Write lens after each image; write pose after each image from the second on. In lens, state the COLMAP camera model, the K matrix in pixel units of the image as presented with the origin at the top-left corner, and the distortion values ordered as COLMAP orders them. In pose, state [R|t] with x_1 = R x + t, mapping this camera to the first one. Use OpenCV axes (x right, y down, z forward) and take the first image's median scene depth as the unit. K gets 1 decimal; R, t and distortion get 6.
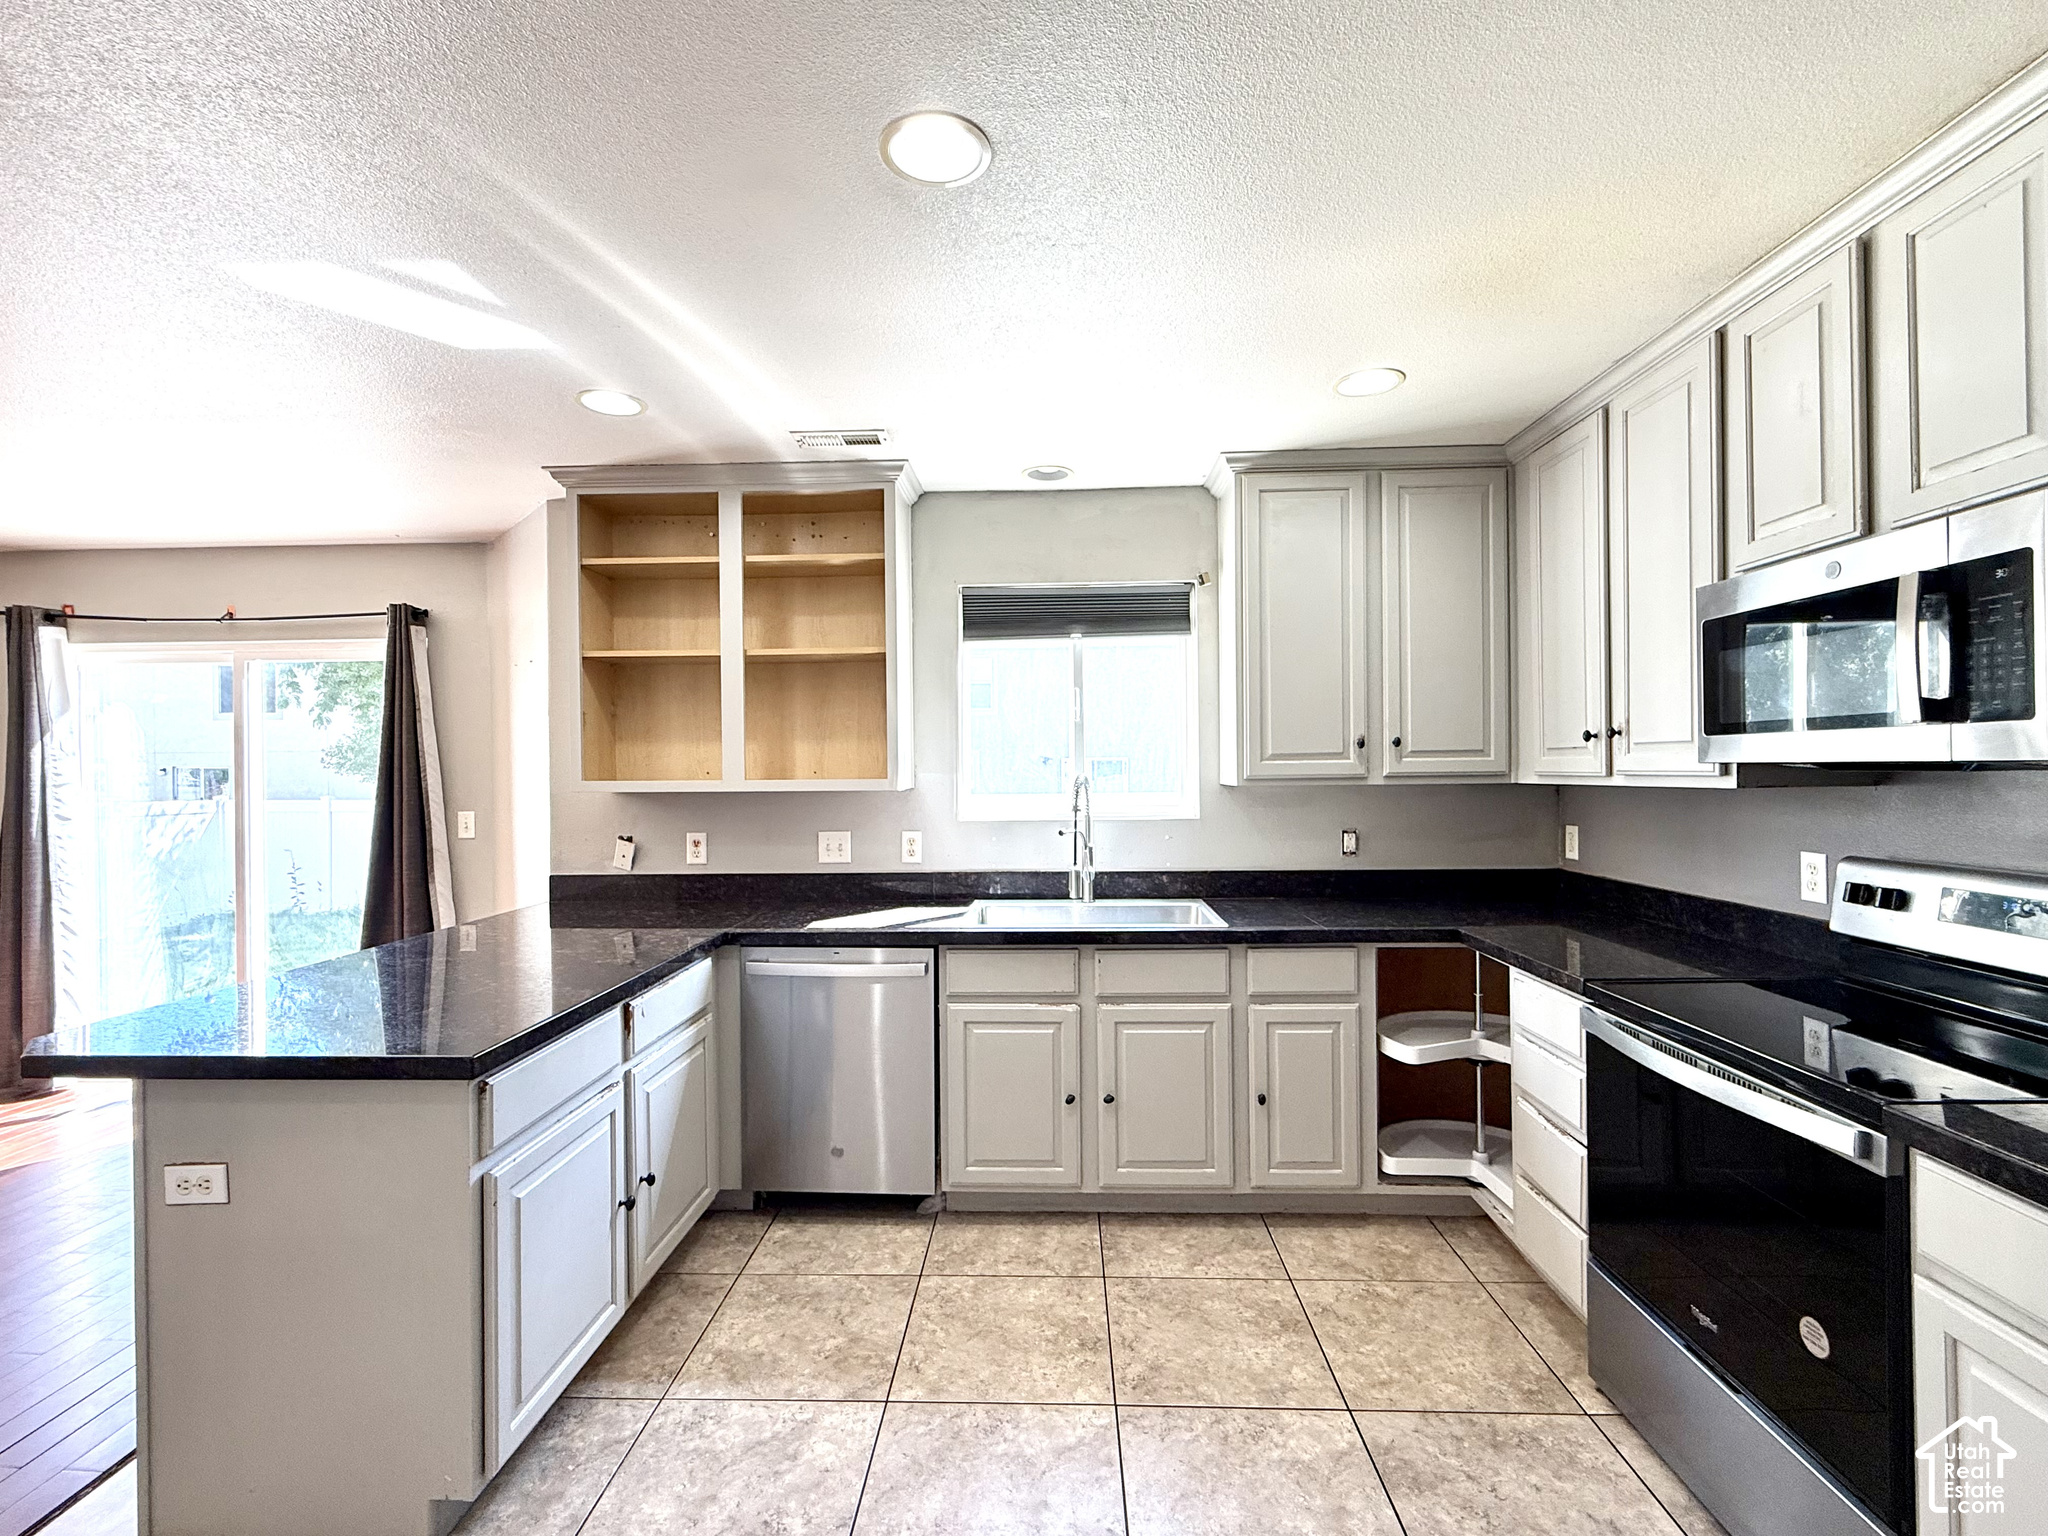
lens RADIAL K [[922.4, 0, 1018.2], [0, 922.4, 770.8], [0, 0, 1]] dist [-0.003277, 0.000707]
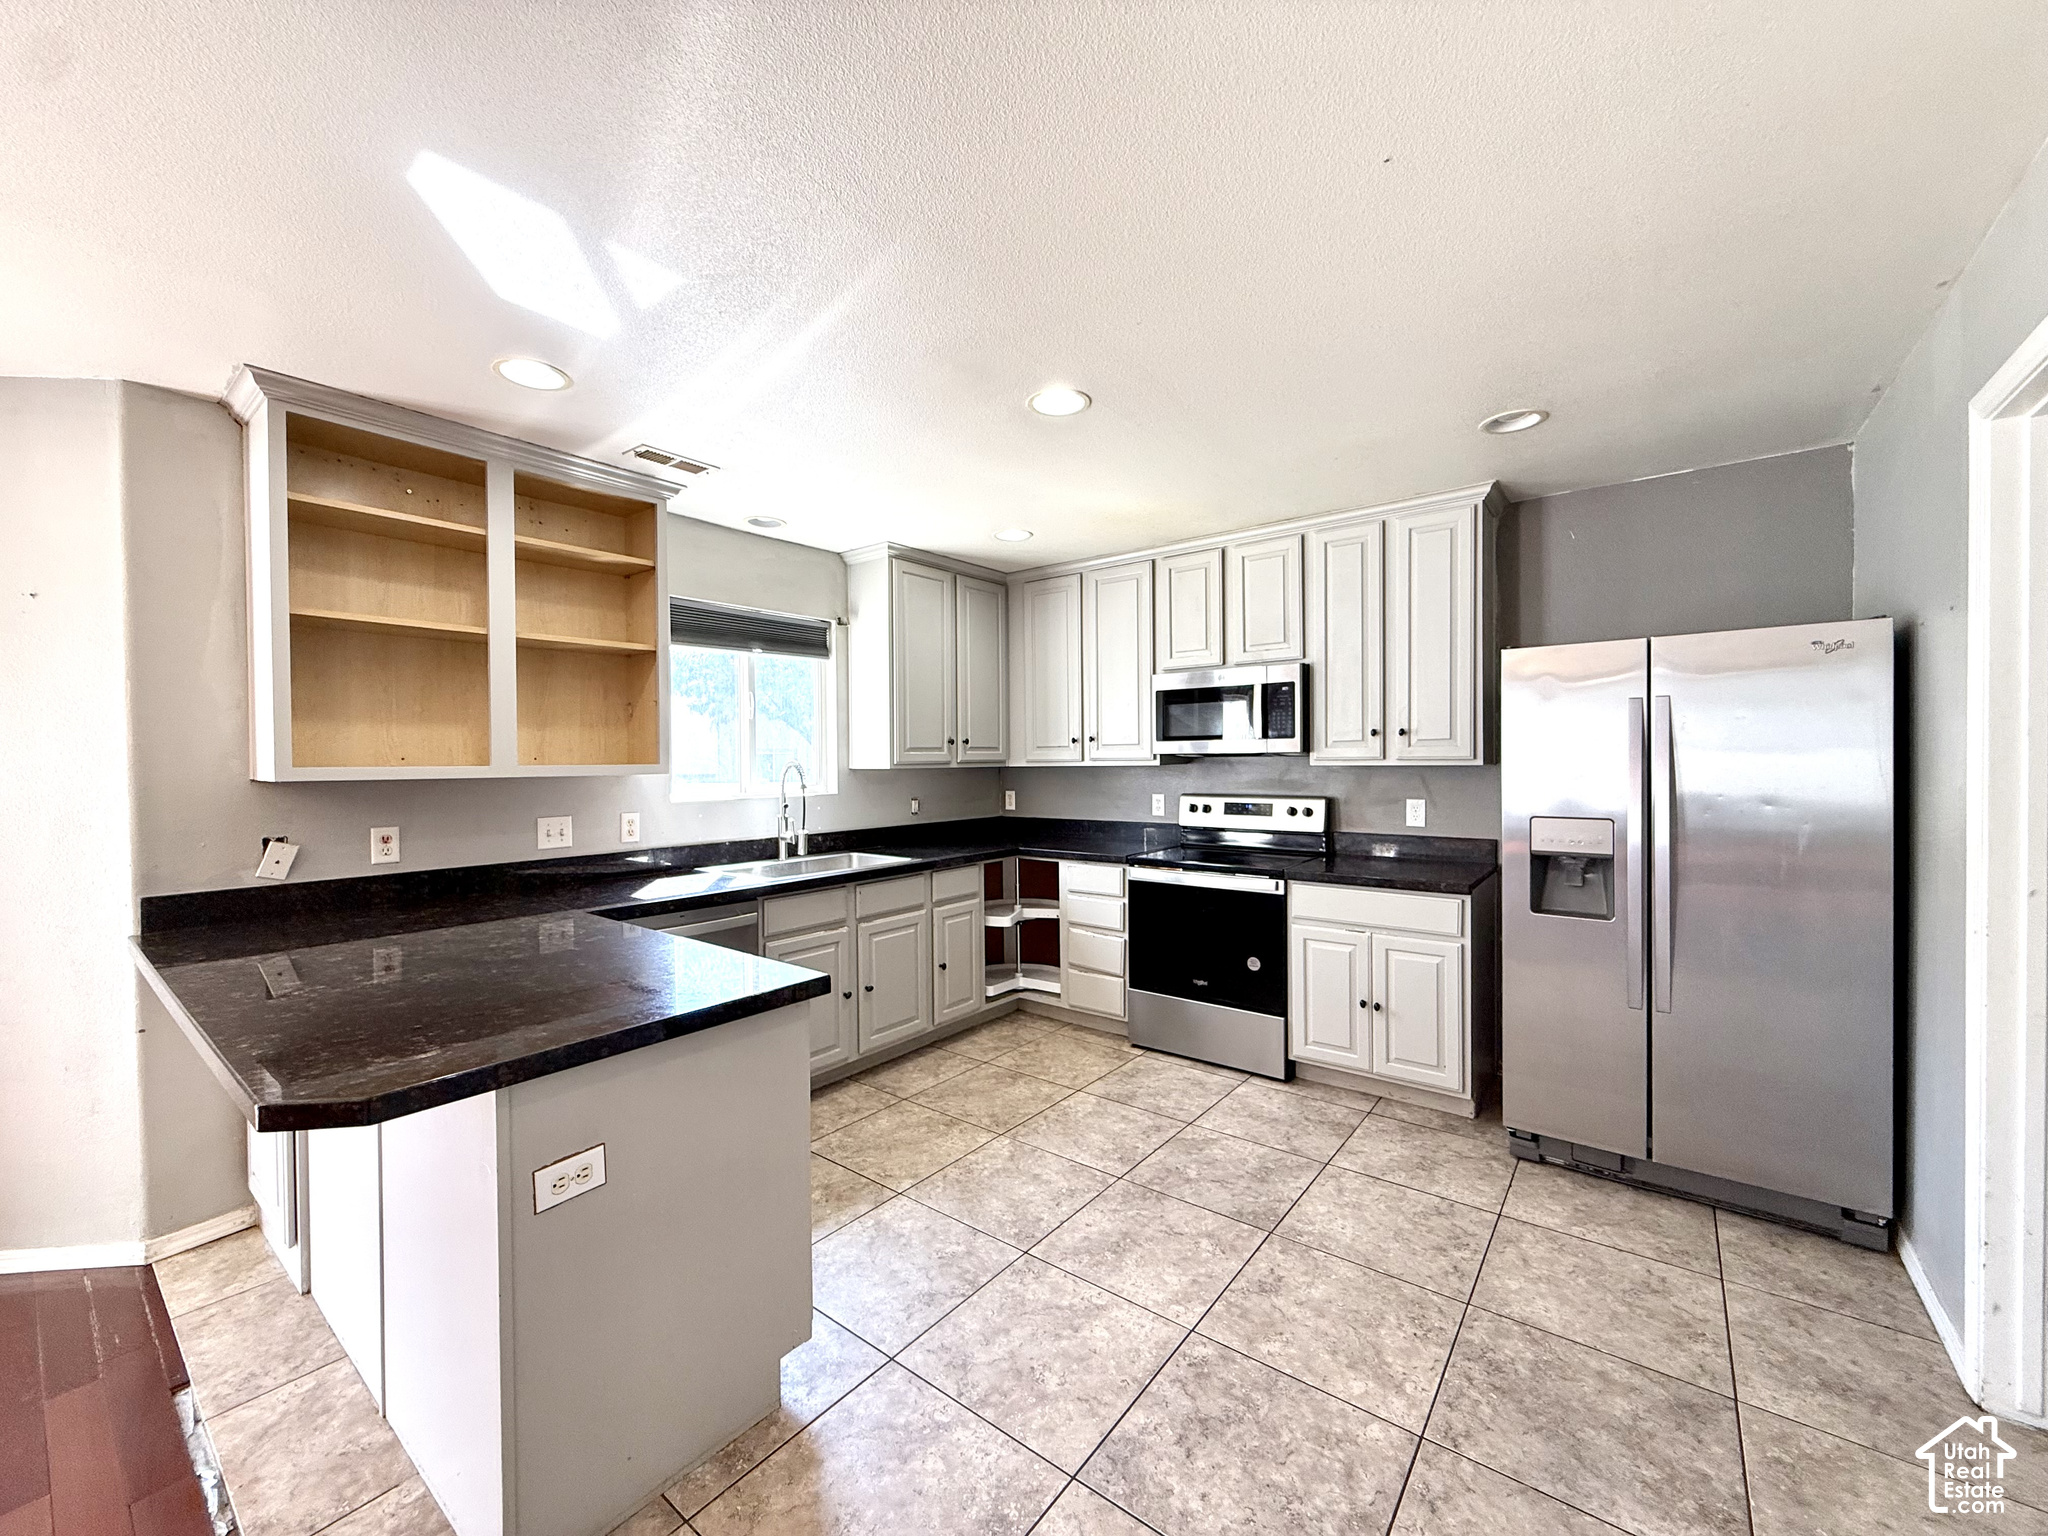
lens RADIAL K [[814.9, 0, 1014.6], [0, 814.9, 768.1], [0, 0, 1]] dist [0.000184, -0.000009]
pose [[0.589840, -0.004062, 0.807510, -0.774331], [0.004962, 0.999987, 0.001406, 0.016026], [-0.807505, 0.003178, 0.589852, 0.077845]]
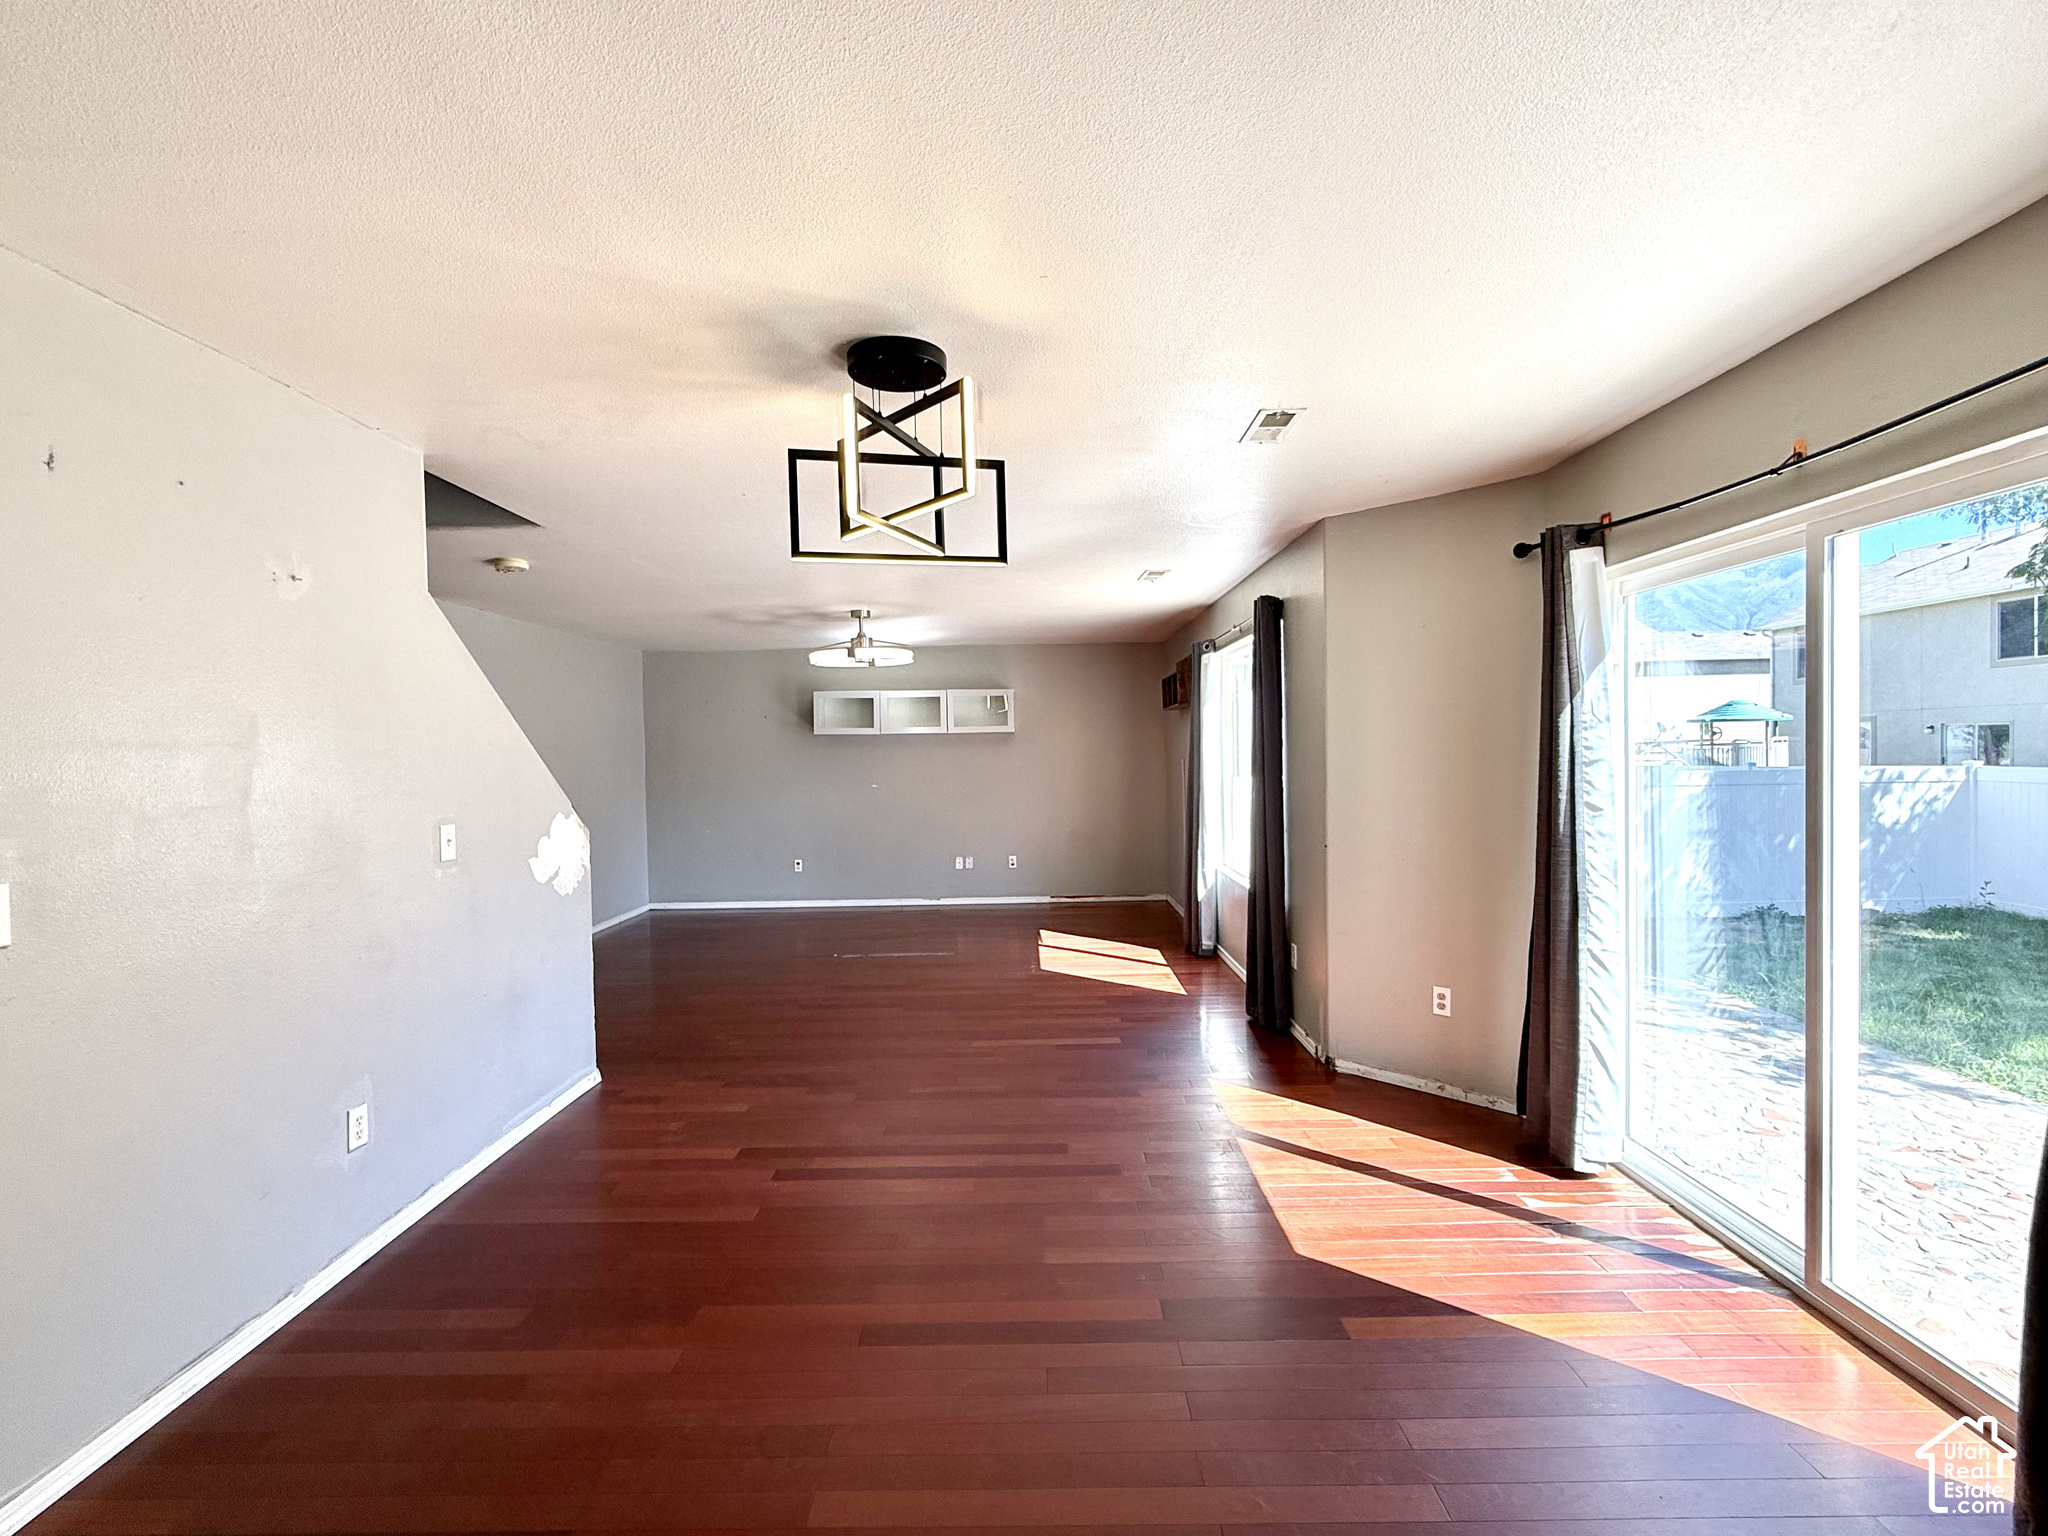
lens RADIAL K [[922.4, 0, 1025.1], [0, 922.4, 774.6], [0, 0, 1]] dist [-0.003277, 0.000707]
pose [[0.033837, 0.031731, -0.998924, -0.477971], [0.019986, 0.999275, 0.032419, -0.011343], [0.999228, -0.021061, 0.033178, 0.777232]]
